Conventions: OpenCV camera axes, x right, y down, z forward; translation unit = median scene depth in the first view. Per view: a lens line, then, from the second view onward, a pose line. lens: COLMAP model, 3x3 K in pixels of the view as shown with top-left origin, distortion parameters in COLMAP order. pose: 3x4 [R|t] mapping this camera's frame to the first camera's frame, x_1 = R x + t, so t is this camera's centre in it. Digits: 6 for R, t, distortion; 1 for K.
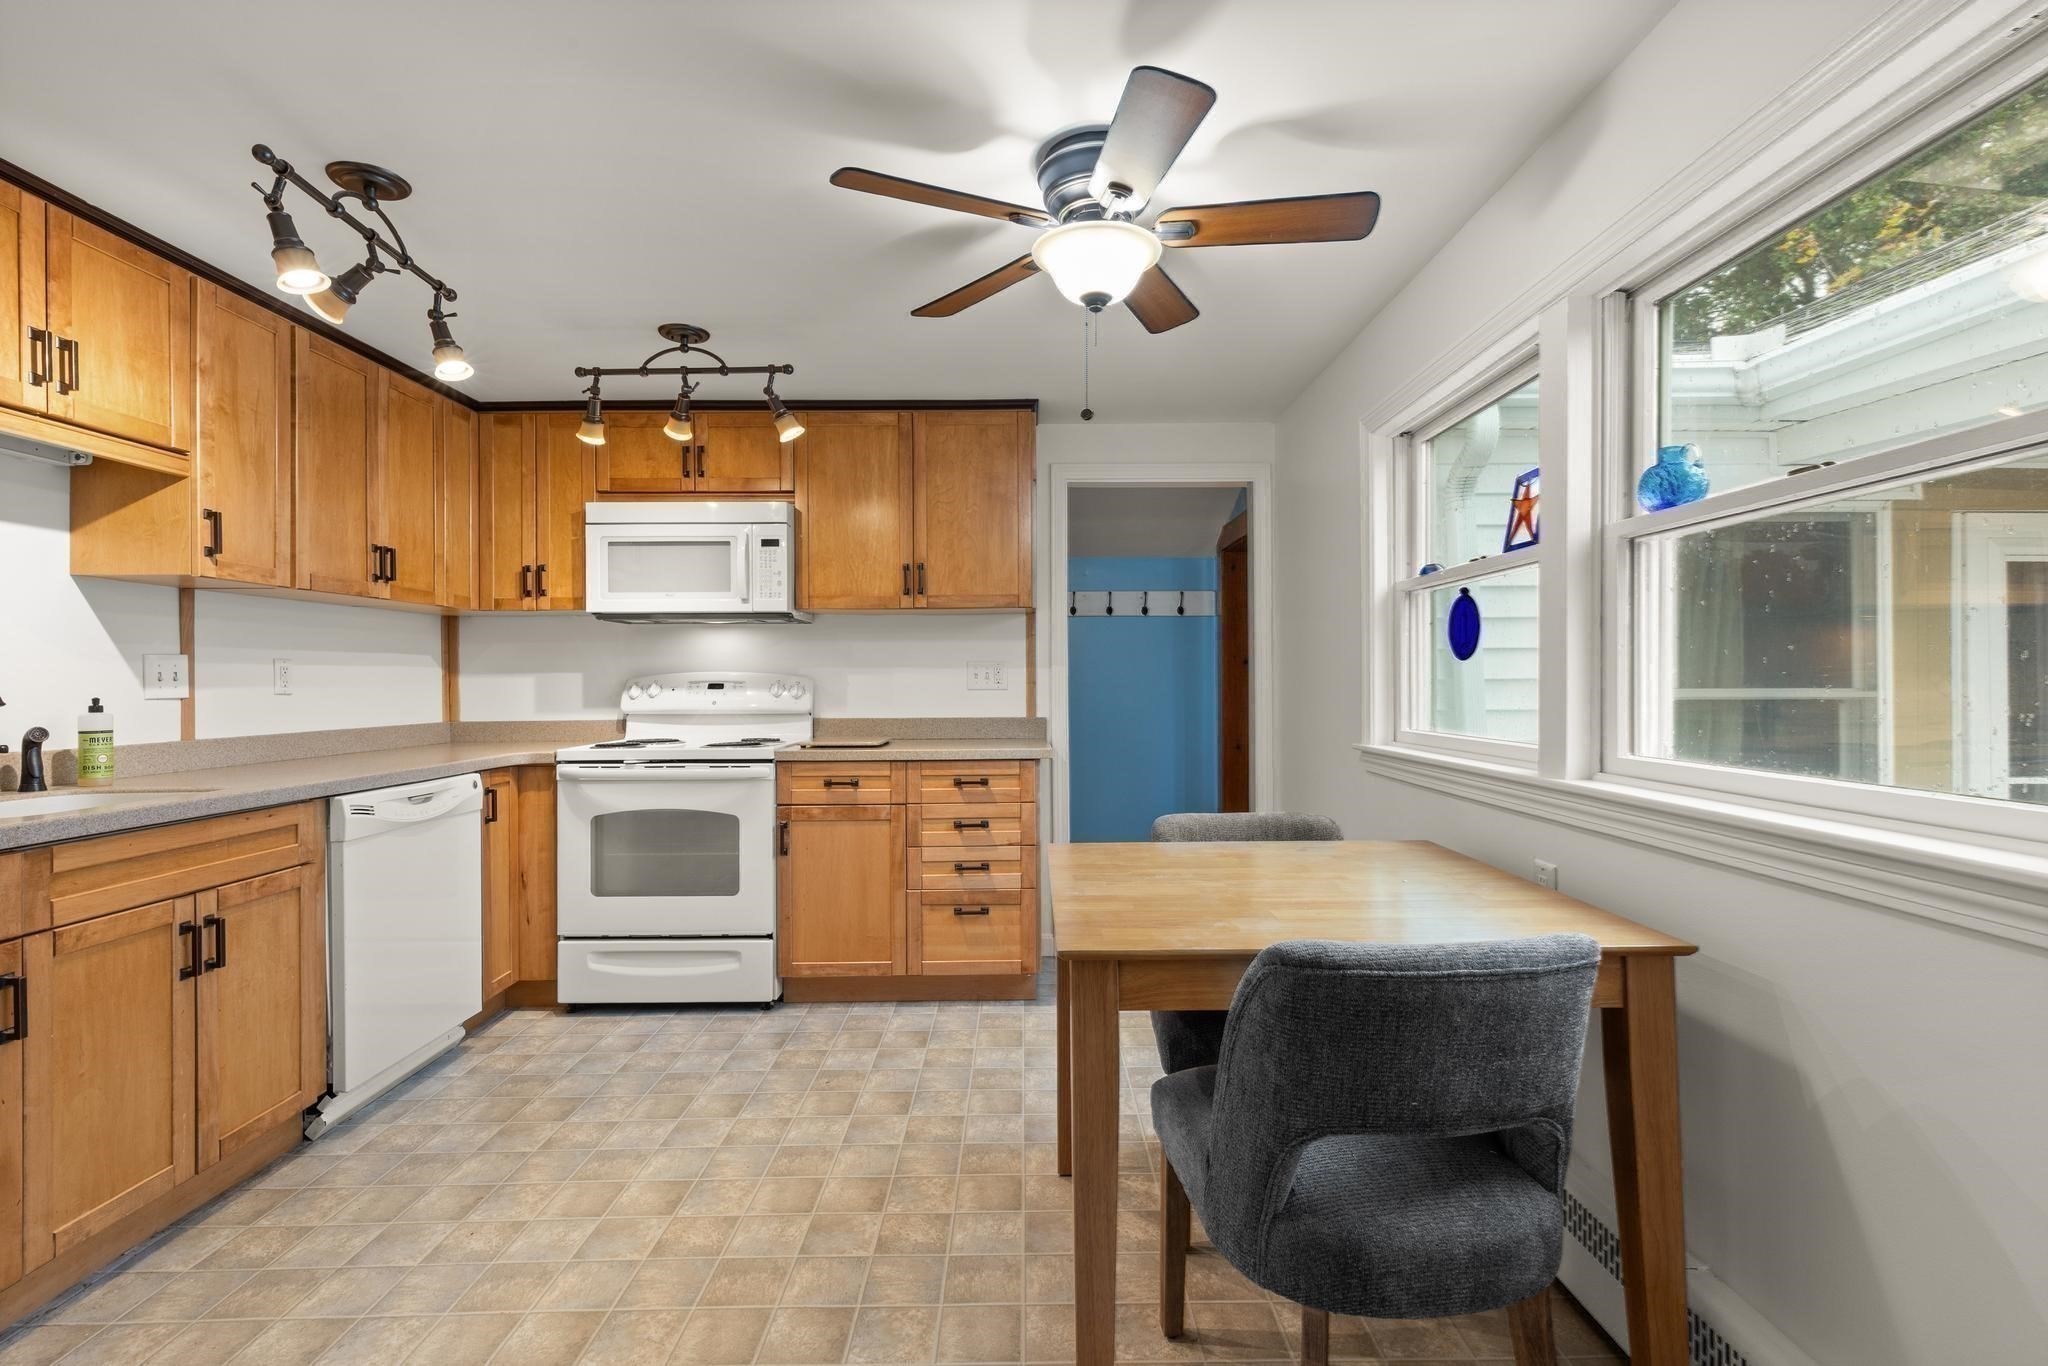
lens RADIAL K [[941.1, 0, 1029.7], [0, 941.1, 678.1], [0, 0, 1]] dist [0.006032, -0.000270]
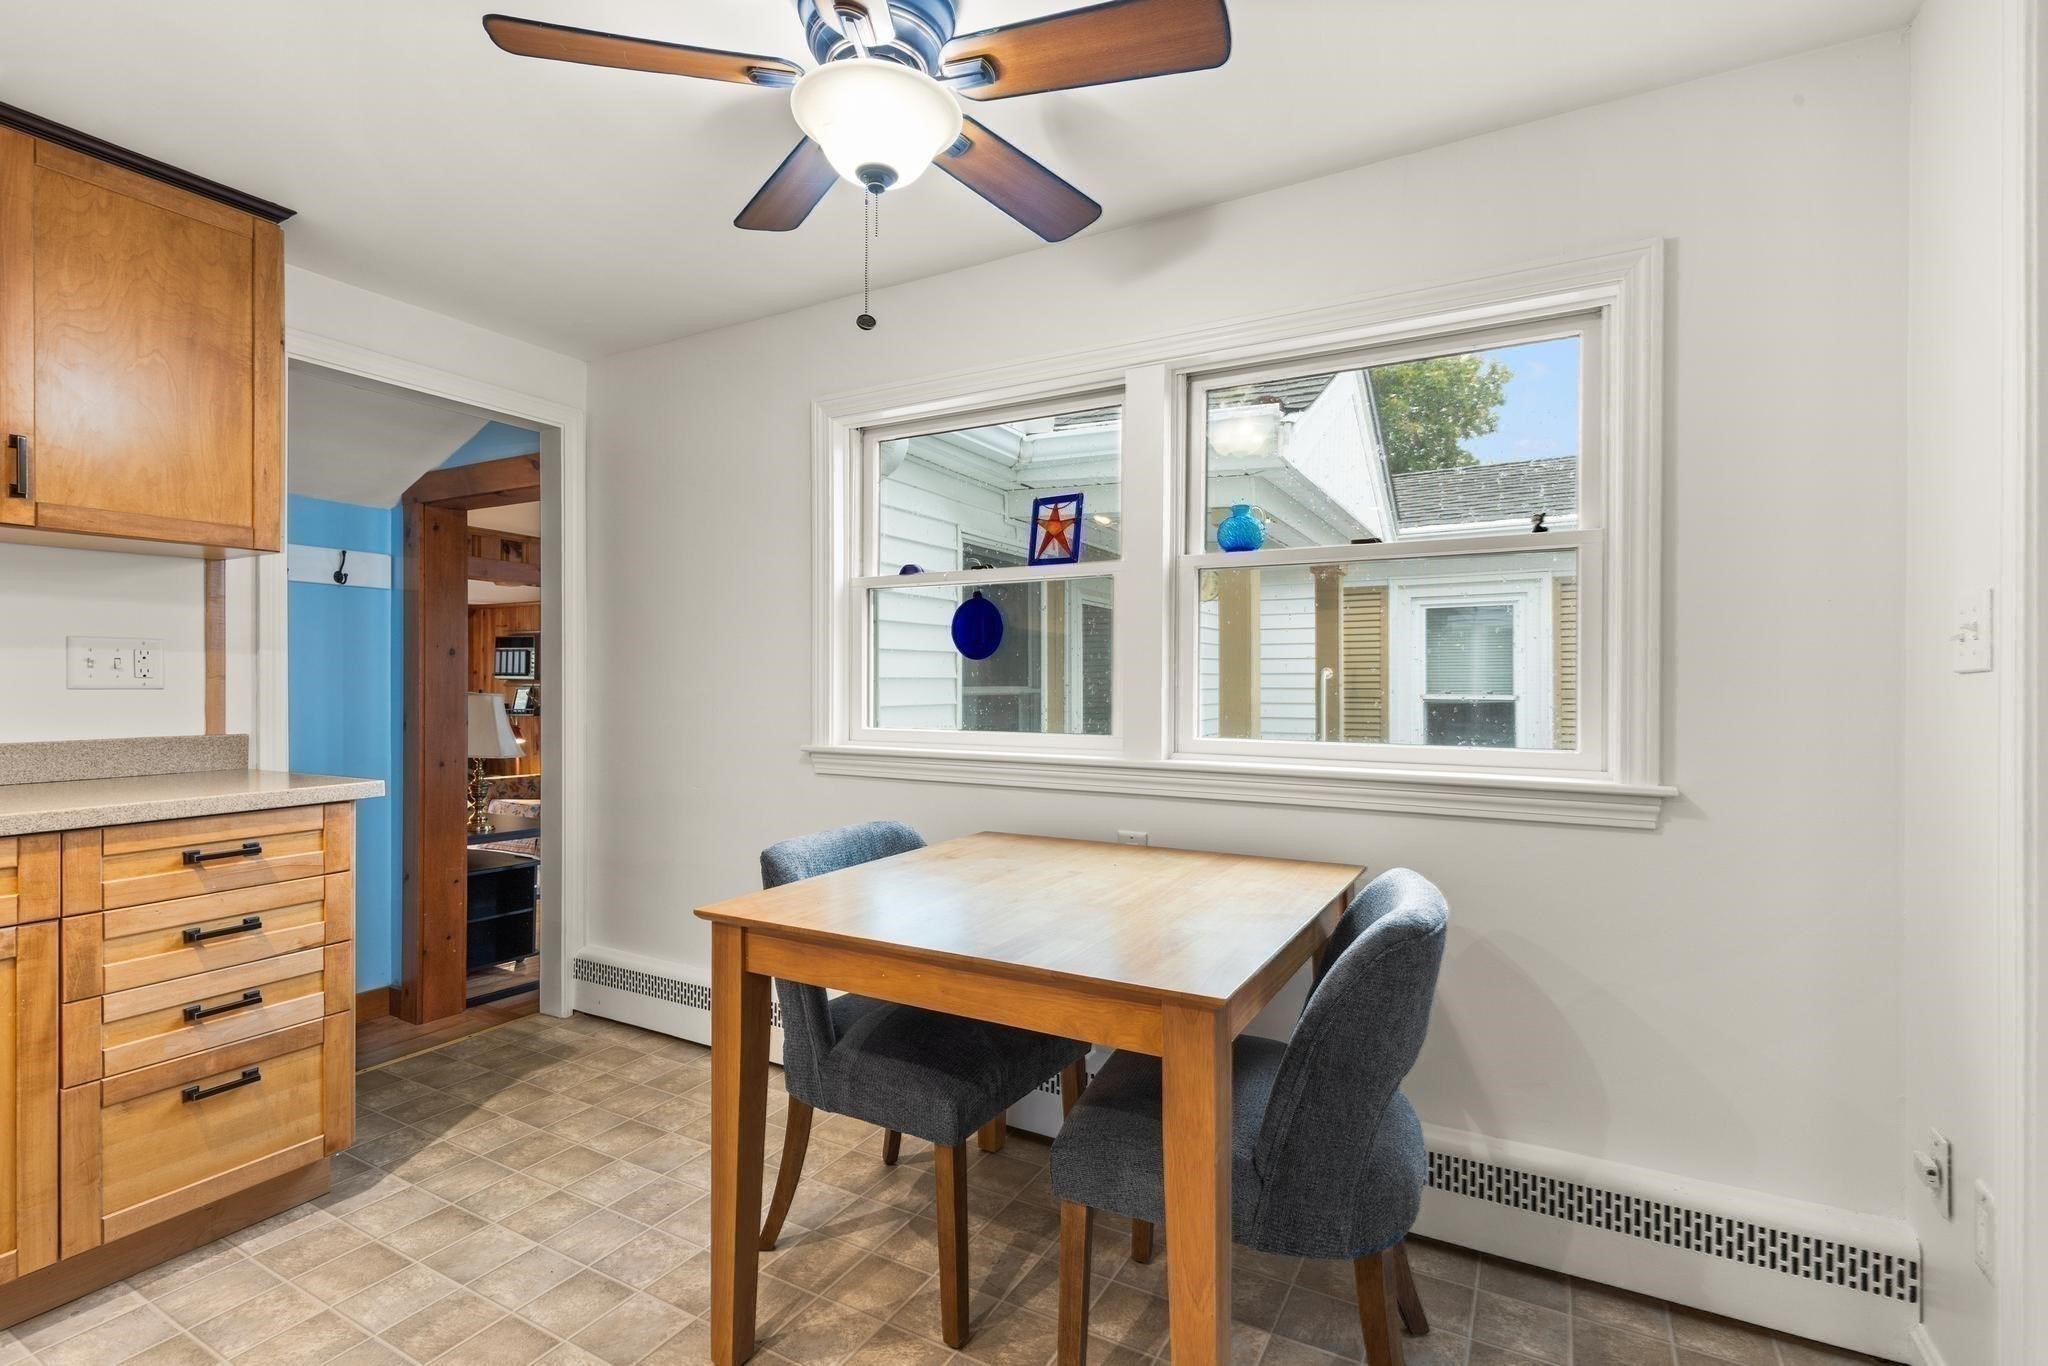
lens RADIAL K [[941.1, 0, 1036.5], [0, 941.1, 682.5], [0, 0, 1]] dist [0.006032, -0.000270]
pose [[0.491401, 0.005117, 0.870919, -0.315615], [-0.009275, 0.999957, -0.000642, 0.004869], [-0.870884, -0.007762, 0.491427, 0.305706]]
